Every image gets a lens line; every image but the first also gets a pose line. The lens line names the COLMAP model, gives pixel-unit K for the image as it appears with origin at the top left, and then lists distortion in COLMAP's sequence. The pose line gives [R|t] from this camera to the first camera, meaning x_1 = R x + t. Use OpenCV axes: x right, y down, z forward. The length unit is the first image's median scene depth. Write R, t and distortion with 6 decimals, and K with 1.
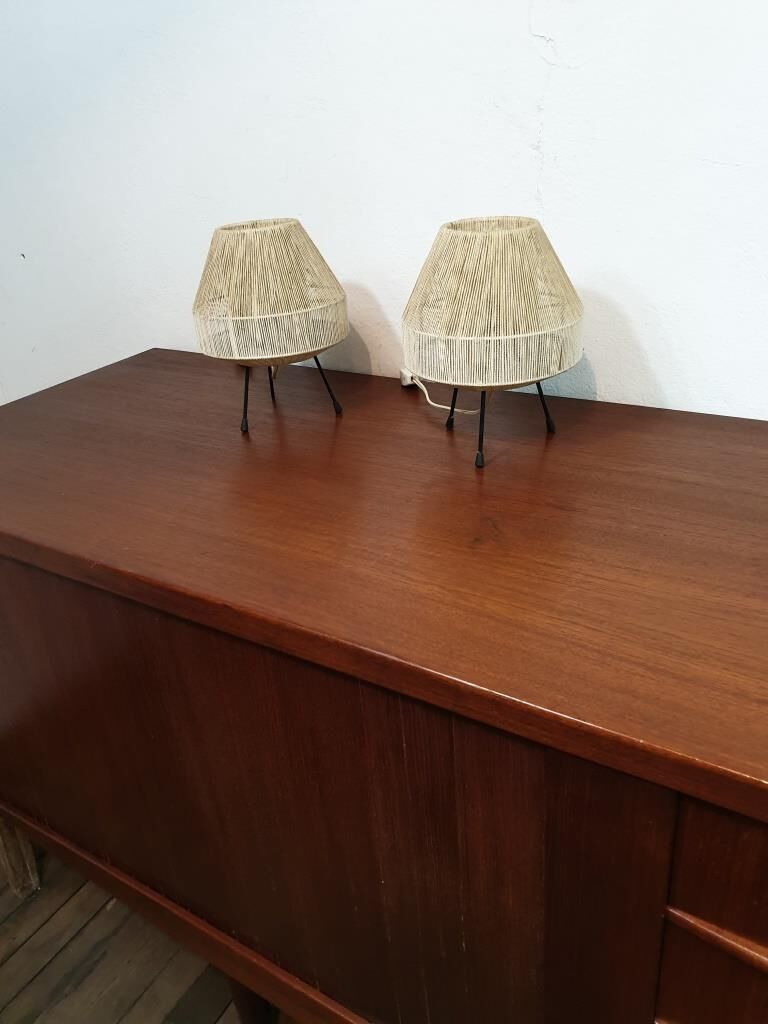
lens RADIAL K [[787.3, 0, 391.3], [0, 787.3, 522.3], [0, 0, 1]] dist [0.012026, -0.000817]
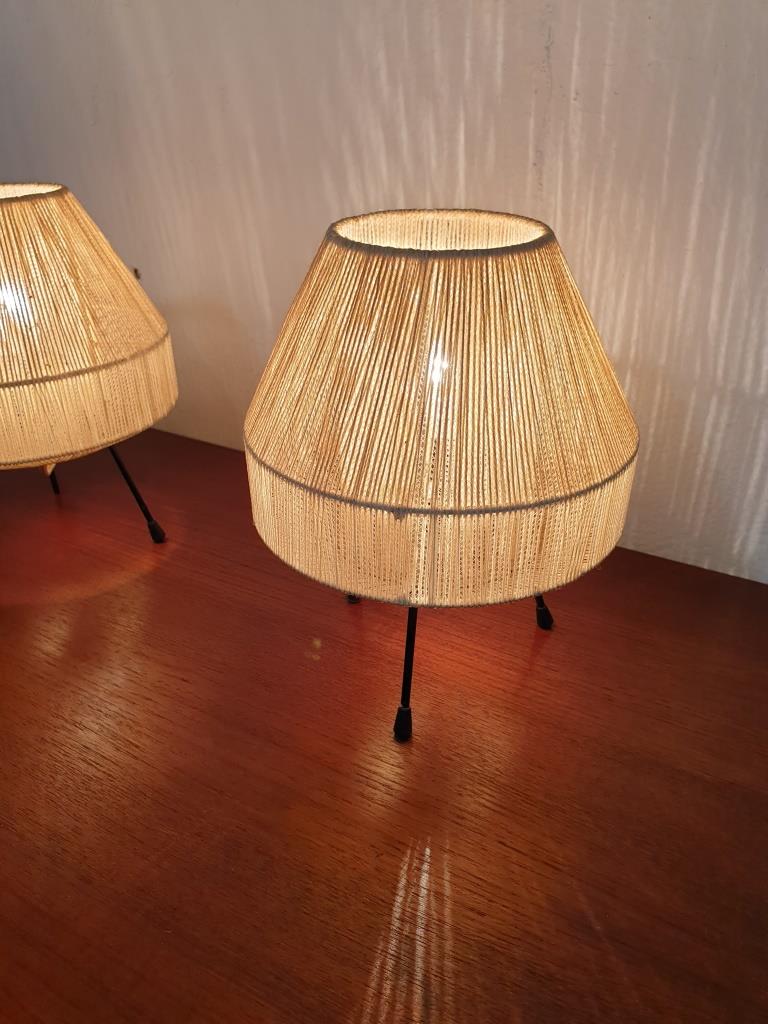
lens RADIAL K [[799.7, 0, 384.0], [0, 799.7, 512.0], [0, 0, 1]] dist [0.000991, -0.000459]
pose [[0.997703, 0.033858, 0.058664, 0.063514], [-0.035262, 0.999112, 0.023066, -0.199400], [-0.057831, -0.025081, 0.998011, 0.485062]]
